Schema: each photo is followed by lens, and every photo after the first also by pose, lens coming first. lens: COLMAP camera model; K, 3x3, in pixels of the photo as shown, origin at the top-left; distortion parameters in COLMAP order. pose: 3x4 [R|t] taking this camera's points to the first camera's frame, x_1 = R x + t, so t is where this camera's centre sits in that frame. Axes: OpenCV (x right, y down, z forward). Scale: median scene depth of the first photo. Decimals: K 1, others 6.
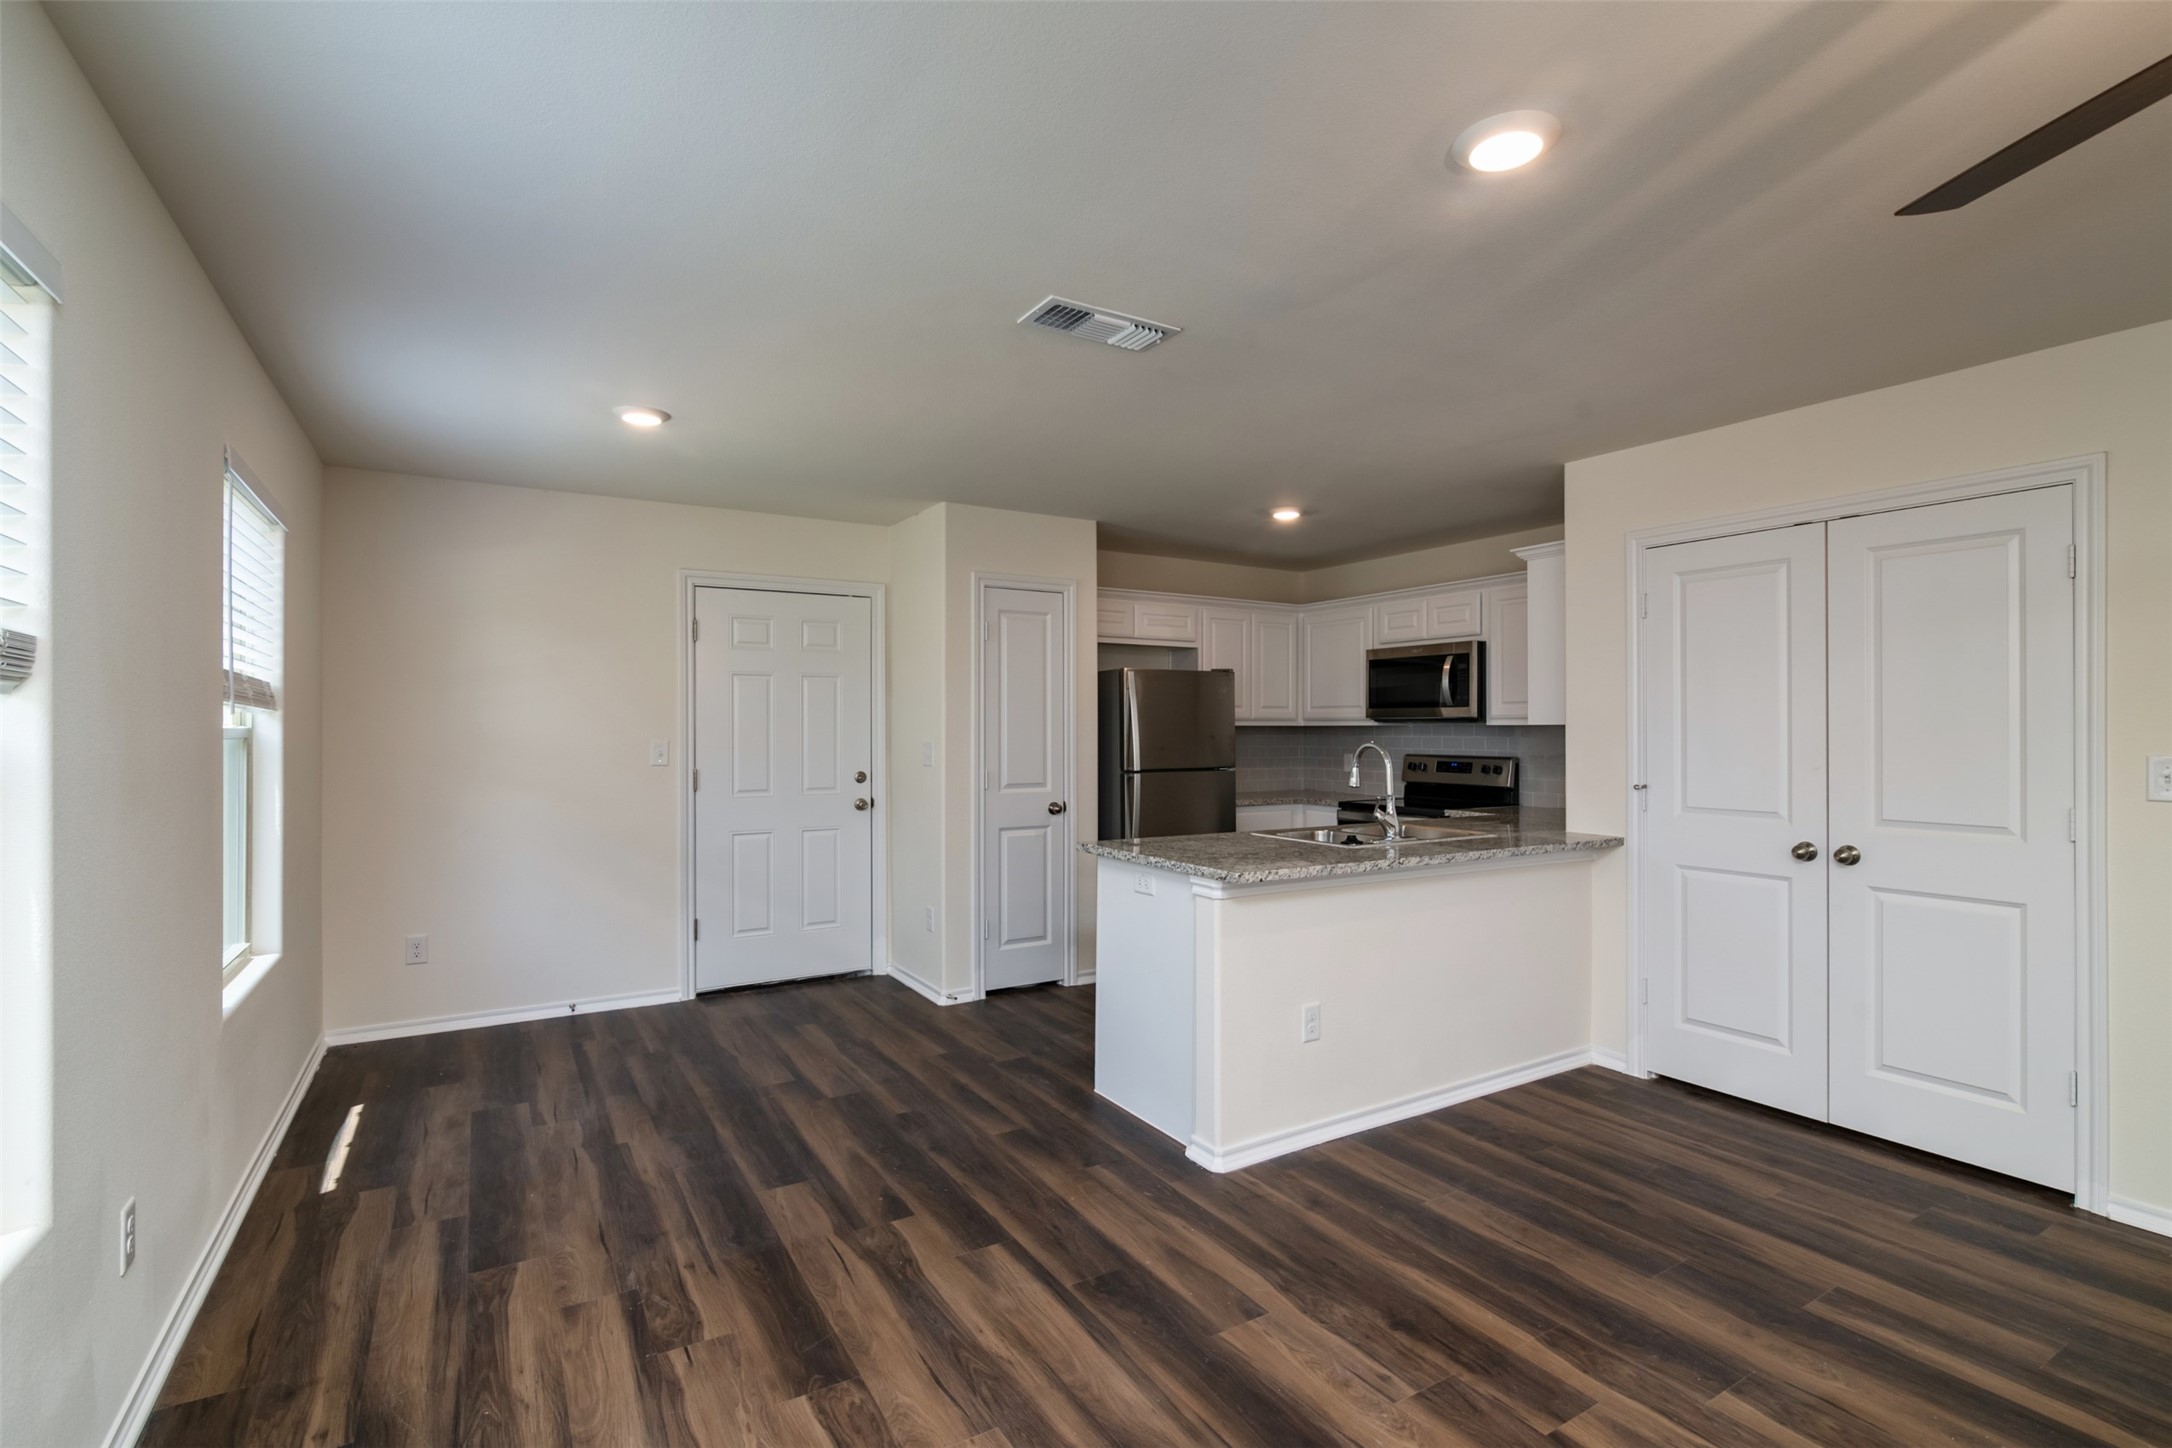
lens RADIAL K [[994.2, 0, 1081.8], [0, 994.2, 719.8], [0, 0, 1]] dist [-0.009795, 0.001748]
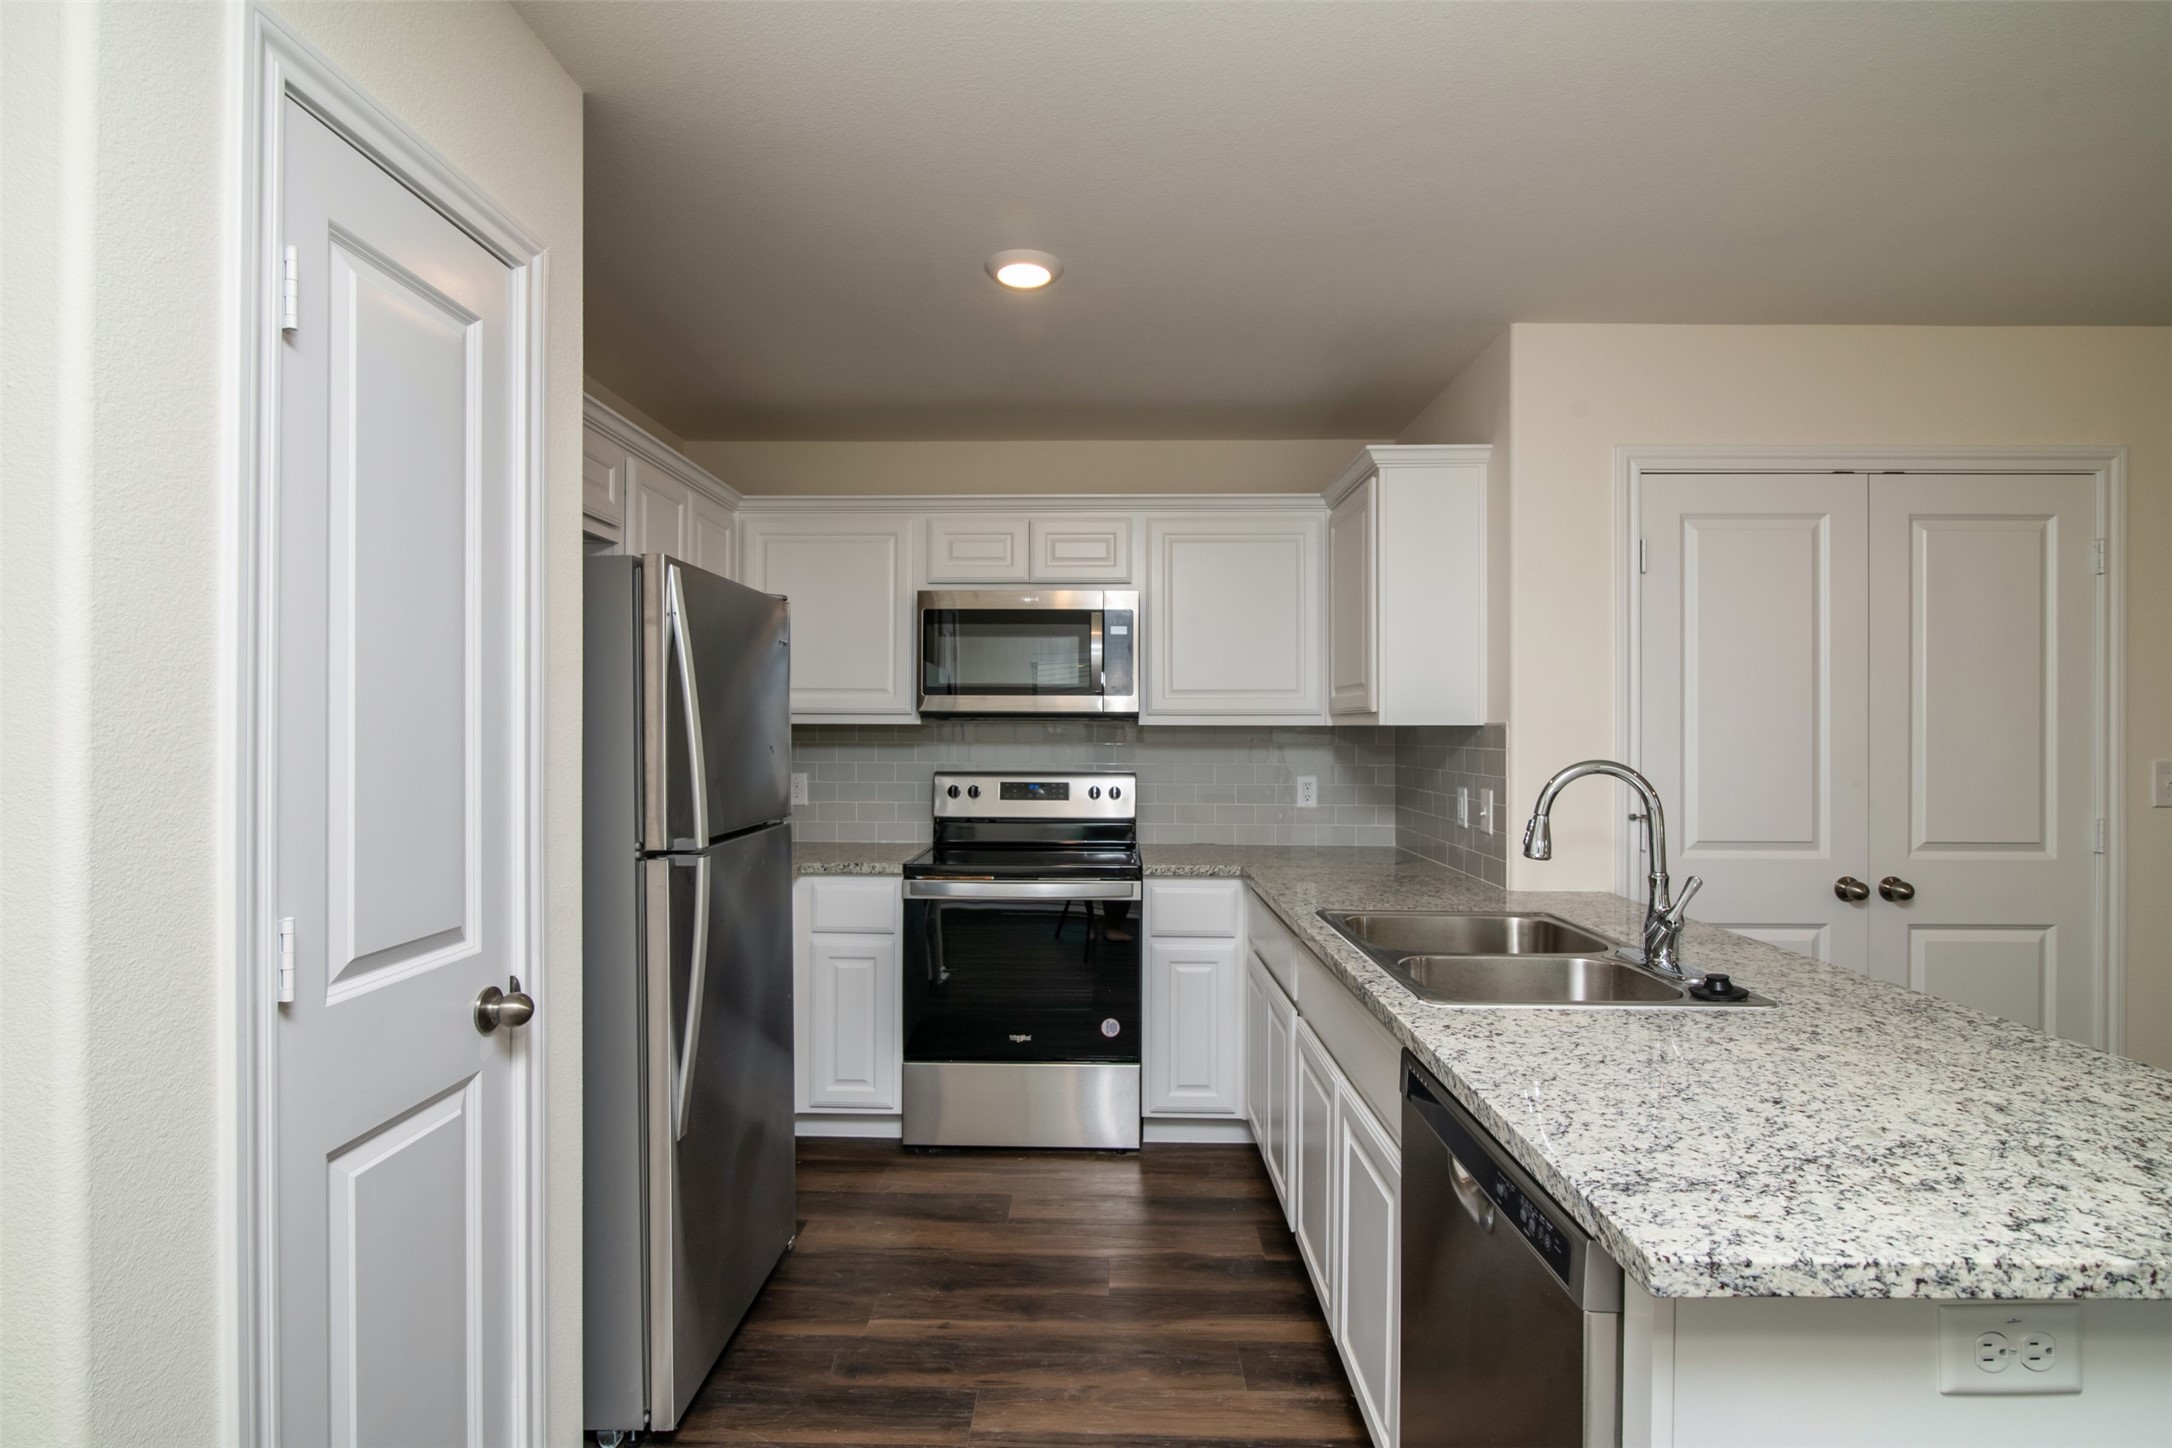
lens RADIAL K [[1036.6, 0, 1080.3], [0, 1036.6, 730.9], [0, 0, 1]] dist [-0.013318, 0.000286]
pose [[0.538742, 0.001155, 0.842470, -0.227563], [-0.010935, 0.999924, 0.005621, 0.007134], [-0.842400, -0.012241, 0.538714, 0.856763]]
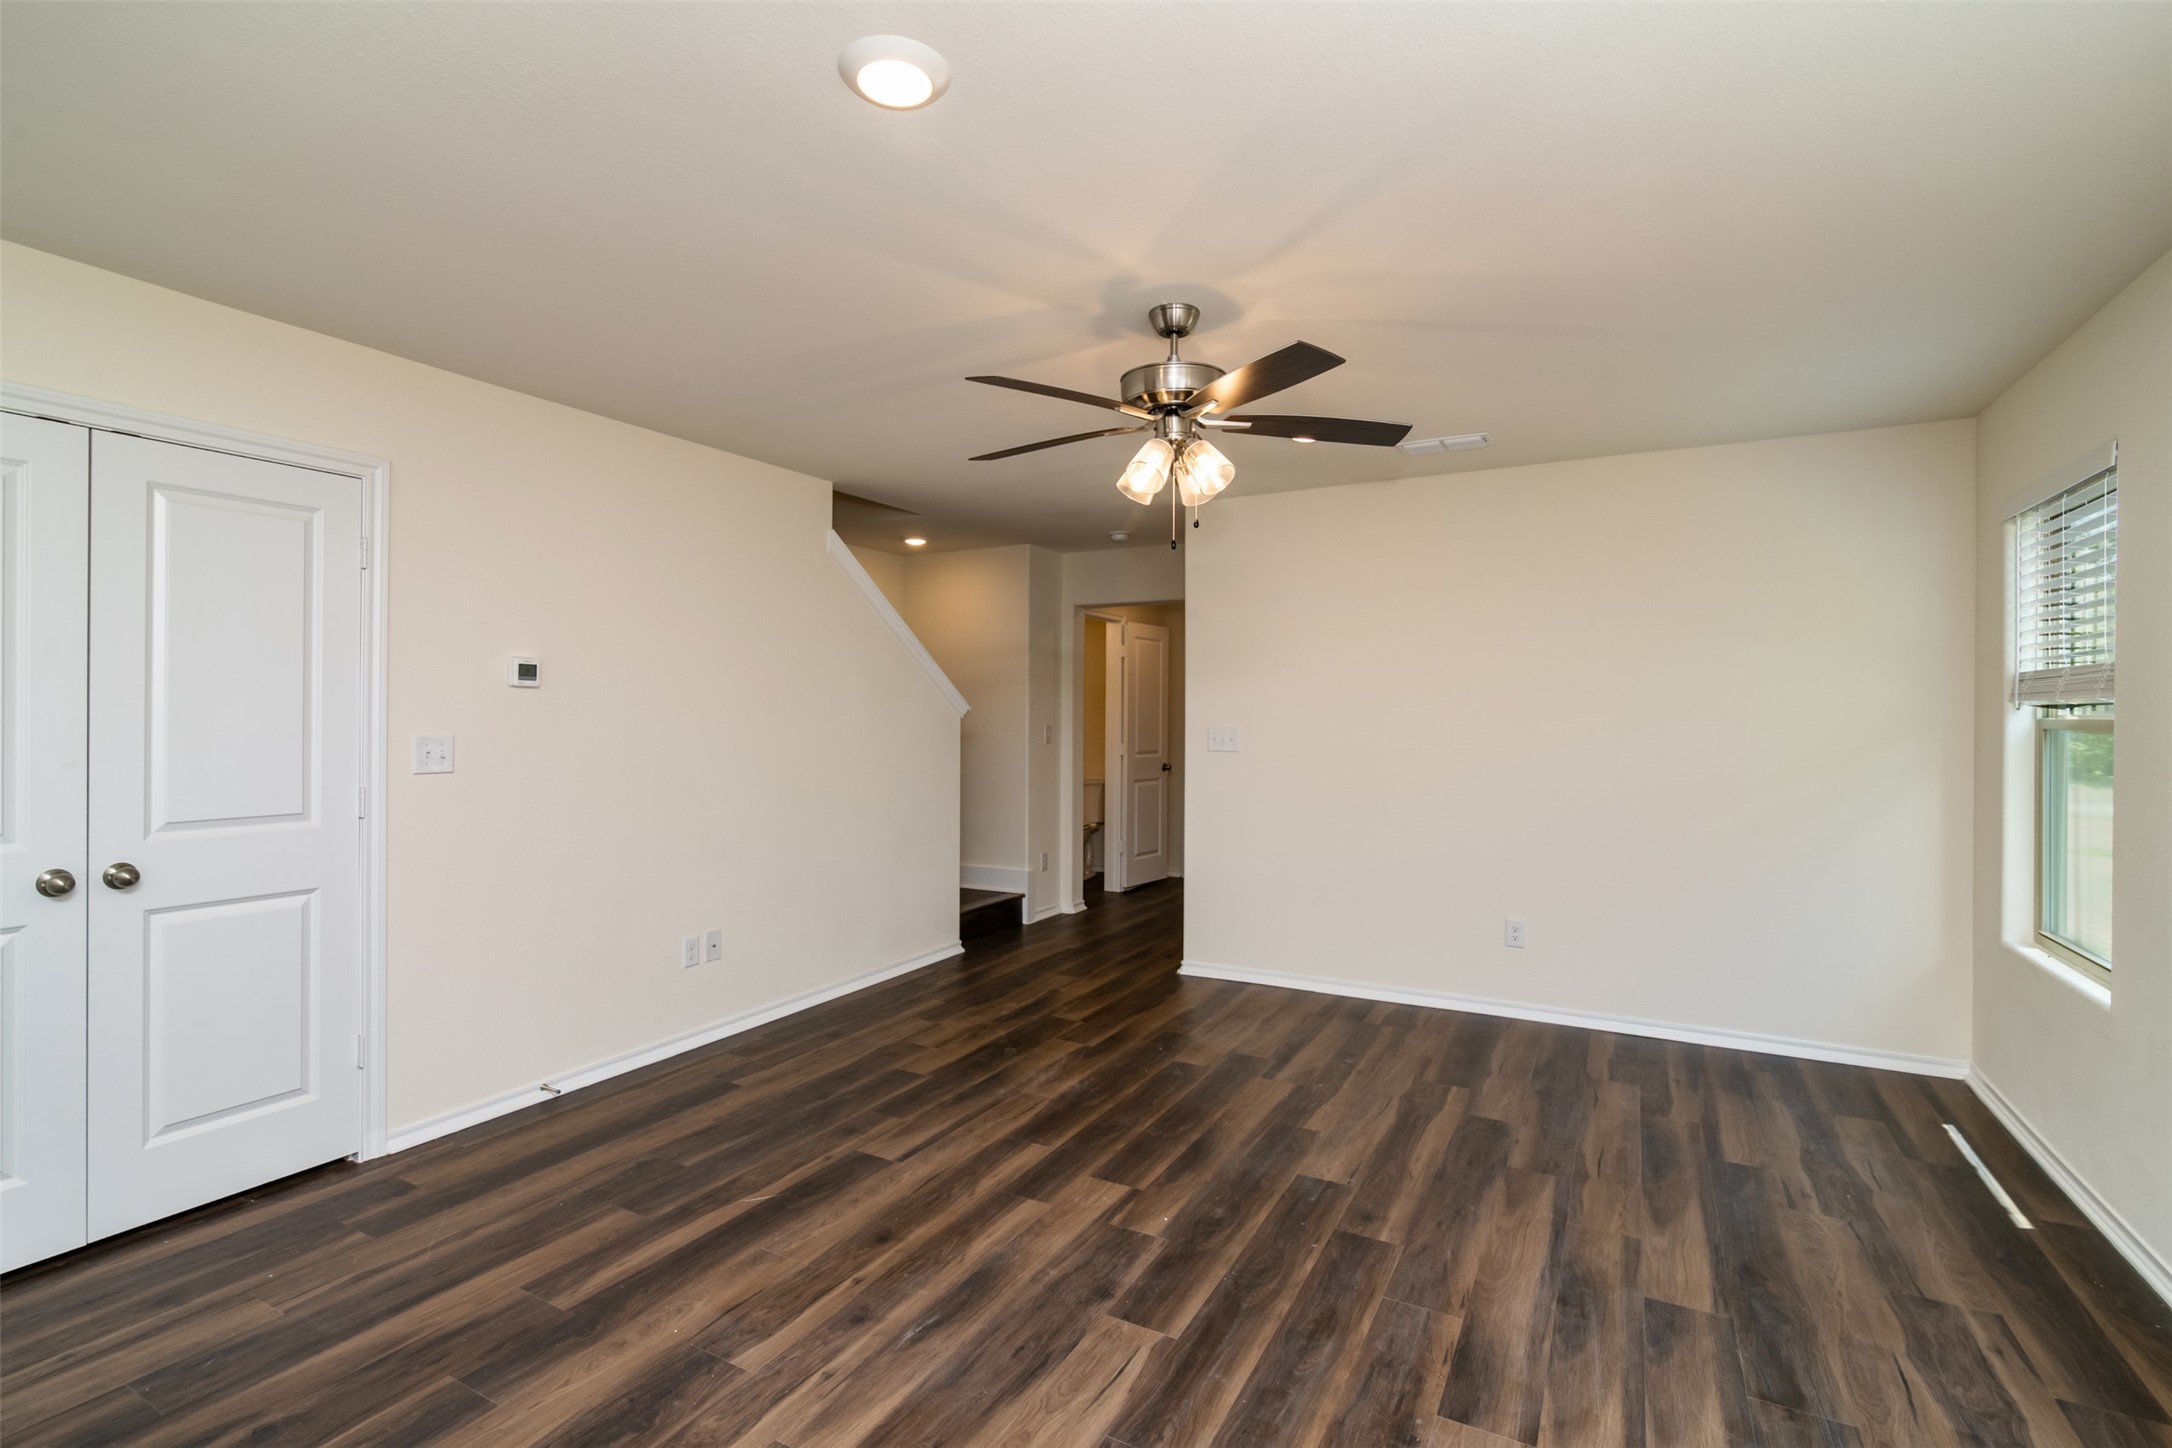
lens RADIAL K [[994.2, 0, 1081.8], [0, 994.2, 719.8], [0, 0, 1]] dist [-0.009795, 0.001748]
pose [[-0.501529, -0.006574, 0.865116, -0.197092], [-0.013713, 0.999906, -0.000351, 0.004584], [-0.865032, -0.012039, -0.501572, 0.572724]]
